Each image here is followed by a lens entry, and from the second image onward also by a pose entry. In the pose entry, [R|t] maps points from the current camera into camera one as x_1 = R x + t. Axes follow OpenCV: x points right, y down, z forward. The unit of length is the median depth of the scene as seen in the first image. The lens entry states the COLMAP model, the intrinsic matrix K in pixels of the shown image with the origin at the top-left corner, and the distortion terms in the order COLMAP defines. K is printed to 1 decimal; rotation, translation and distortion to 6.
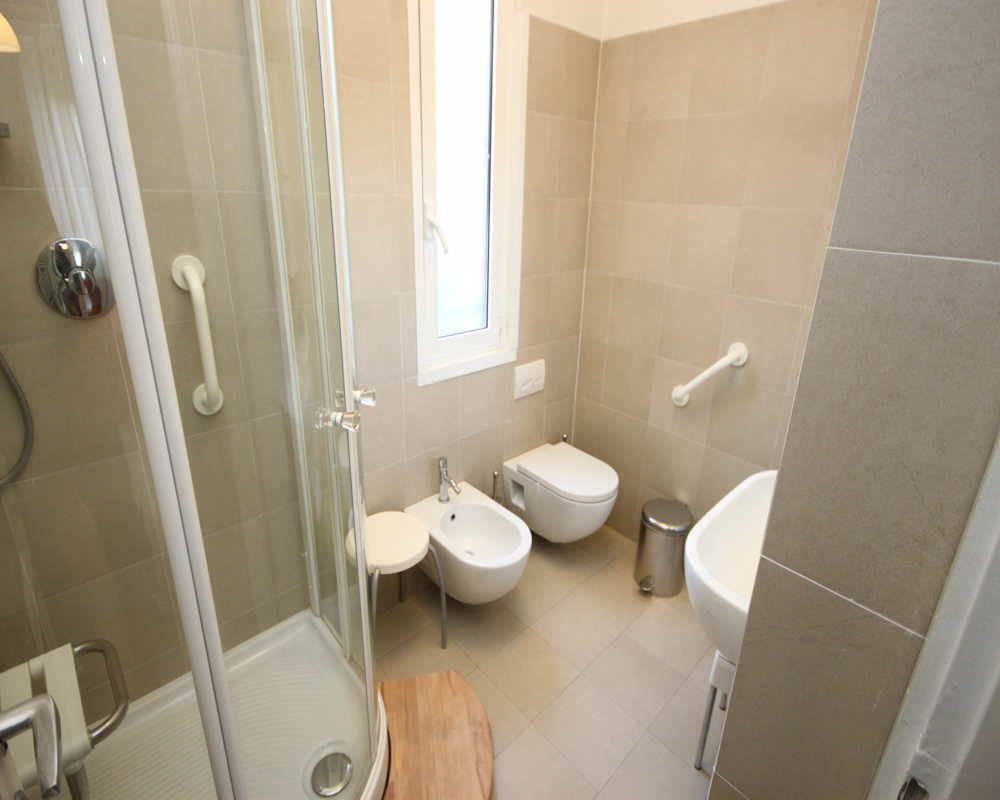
lens RADIAL K [[483.4, 0, 500.0], [0, 483.4, 400.0], [0, 0, 1]] dist [-0.001999, 0.016099]
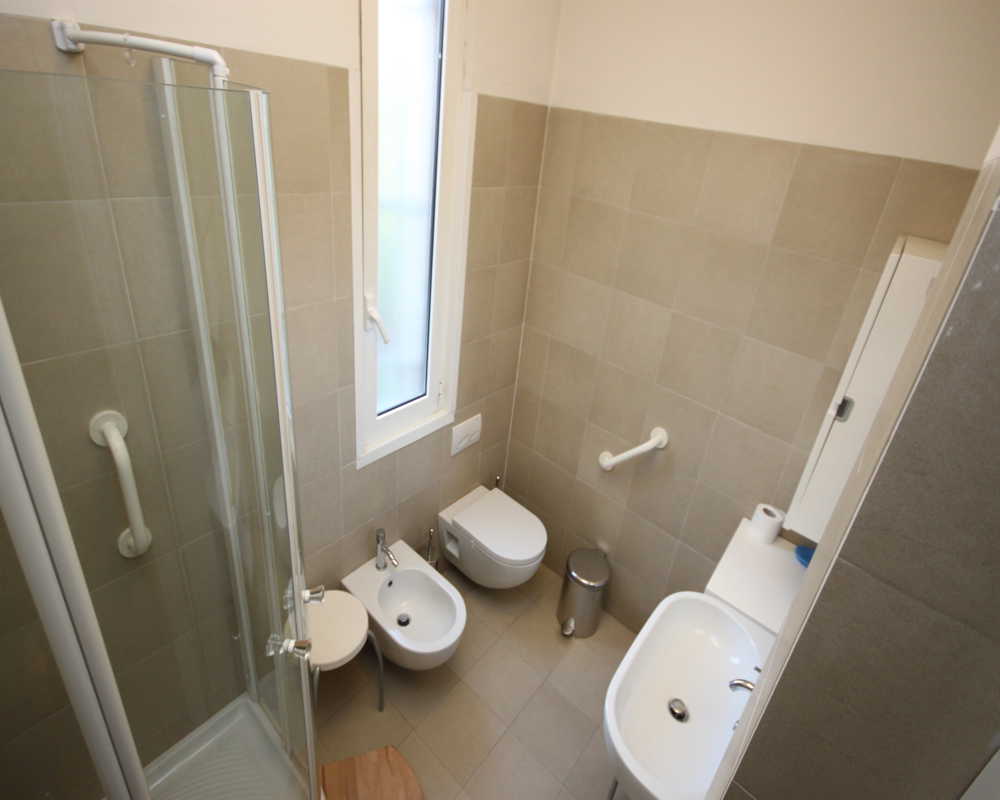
lens RADIAL K [[483.4, 0, 500.0], [0, 483.4, 400.0], [0, 0, 1]] dist [-0.001999, 0.016099]
pose [[0.988869, 0.016853, 0.147831, -0.023860], [-0.033116, 0.993572, 0.108252, -0.266439], [-0.145056, -0.111942, 0.983070, -0.009991]]
